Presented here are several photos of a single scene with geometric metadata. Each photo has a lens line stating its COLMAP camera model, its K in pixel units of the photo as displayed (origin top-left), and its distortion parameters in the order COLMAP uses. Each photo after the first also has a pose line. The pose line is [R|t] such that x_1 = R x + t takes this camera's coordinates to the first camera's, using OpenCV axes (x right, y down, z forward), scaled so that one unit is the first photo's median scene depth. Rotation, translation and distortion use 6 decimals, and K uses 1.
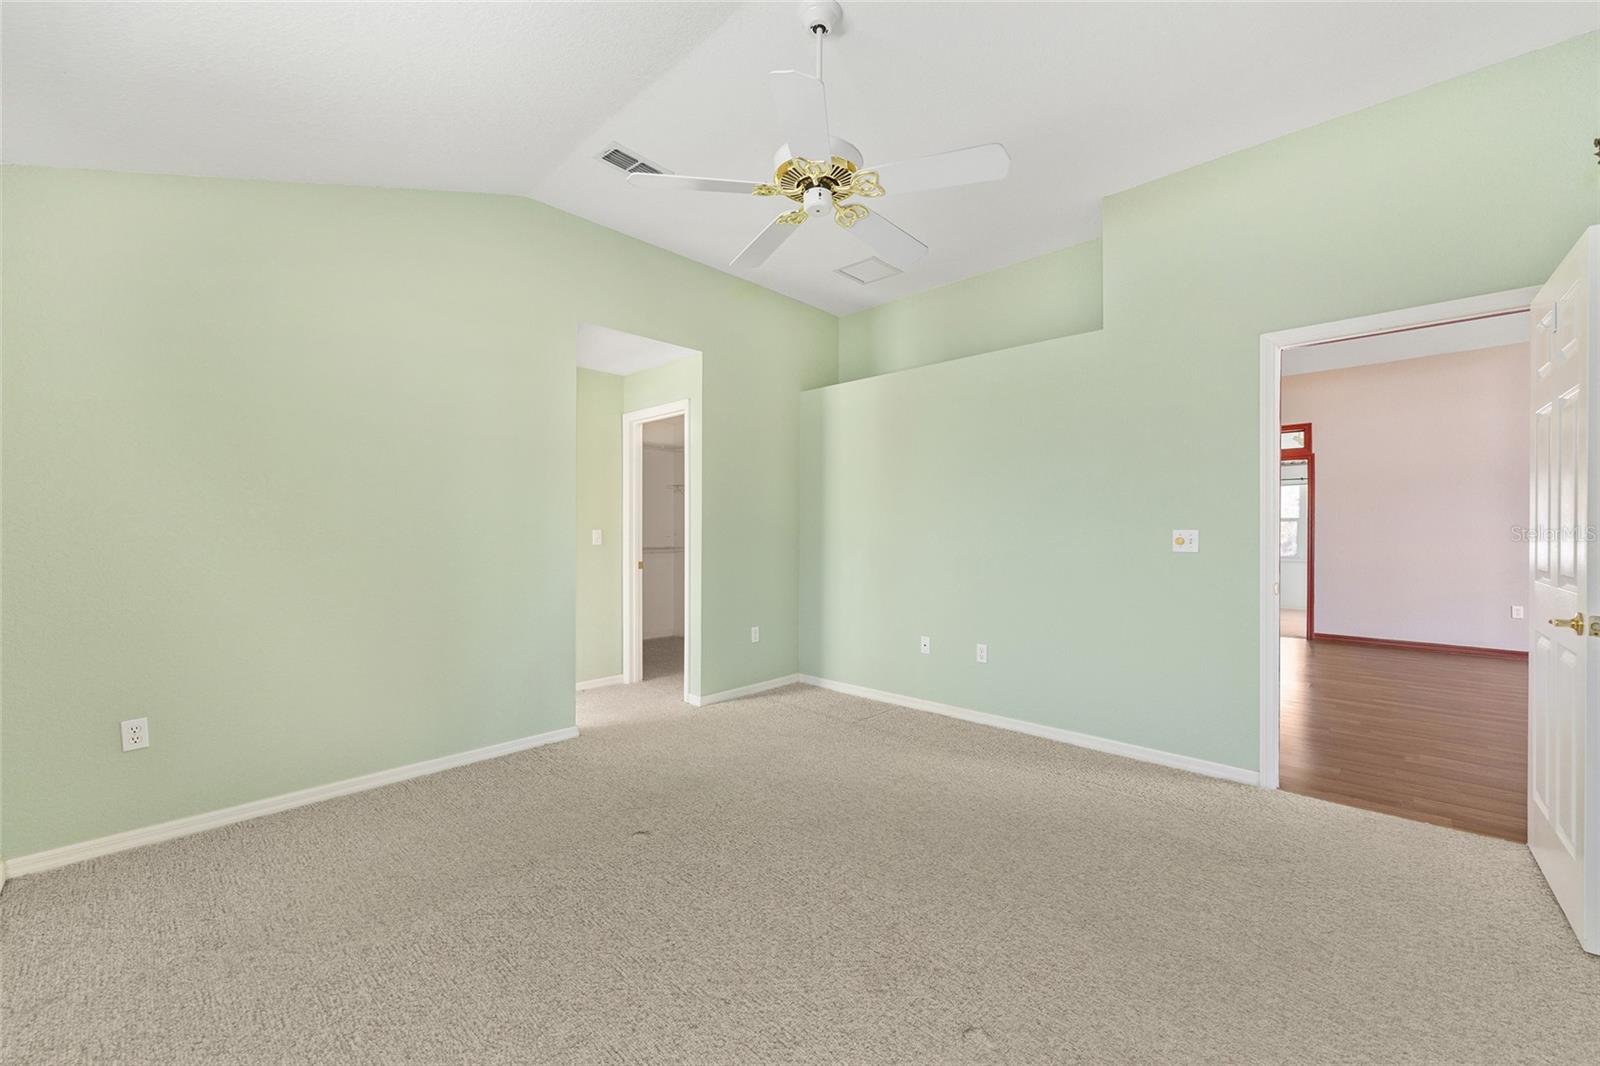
lens RADIAL K [[646.9, 0, 800.3], [0, 646.9, 534.3], [0, 0, 1]] dist [-0.006965, -0.000023]
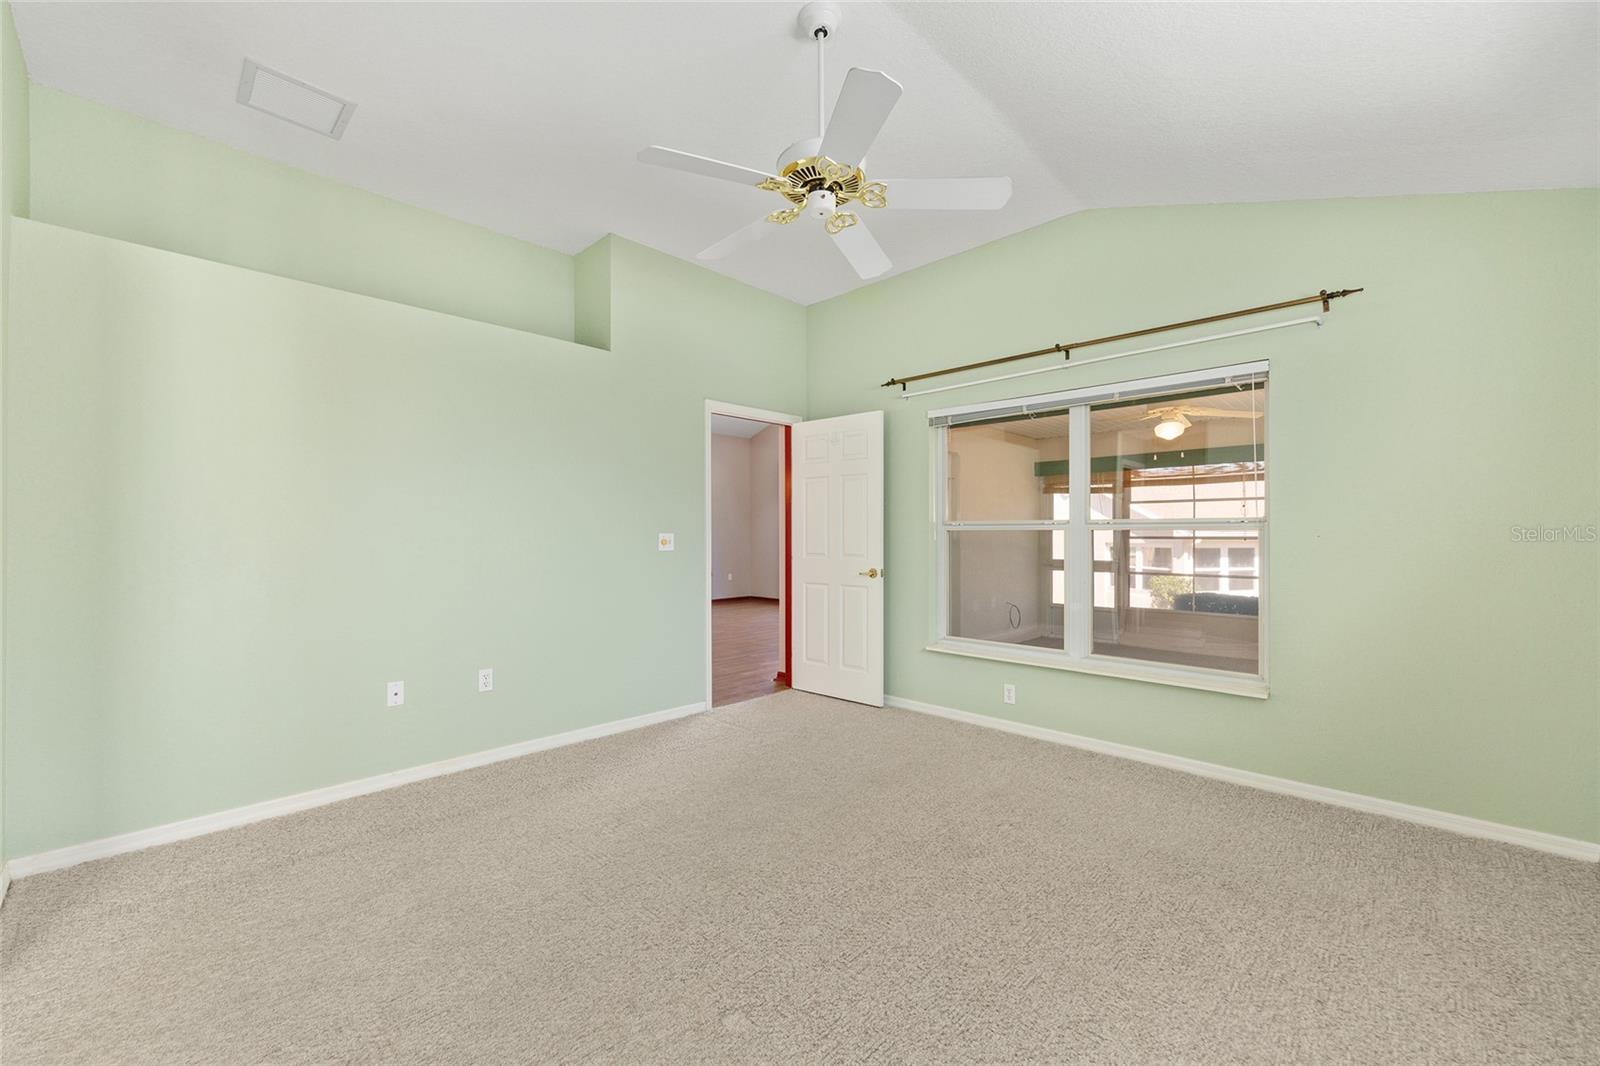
lens RADIAL K [[646.9, 0, 799.6], [0, 646.9, 533.2], [0, 0, 1]] dist [-0.006965, -0.000023]
pose [[-0.014507, 0.006995, 0.999870, -0.687408], [0.005236, 0.999962, -0.006919, 0.003374], [-0.999881, 0.005134, -0.014543, 0.746561]]
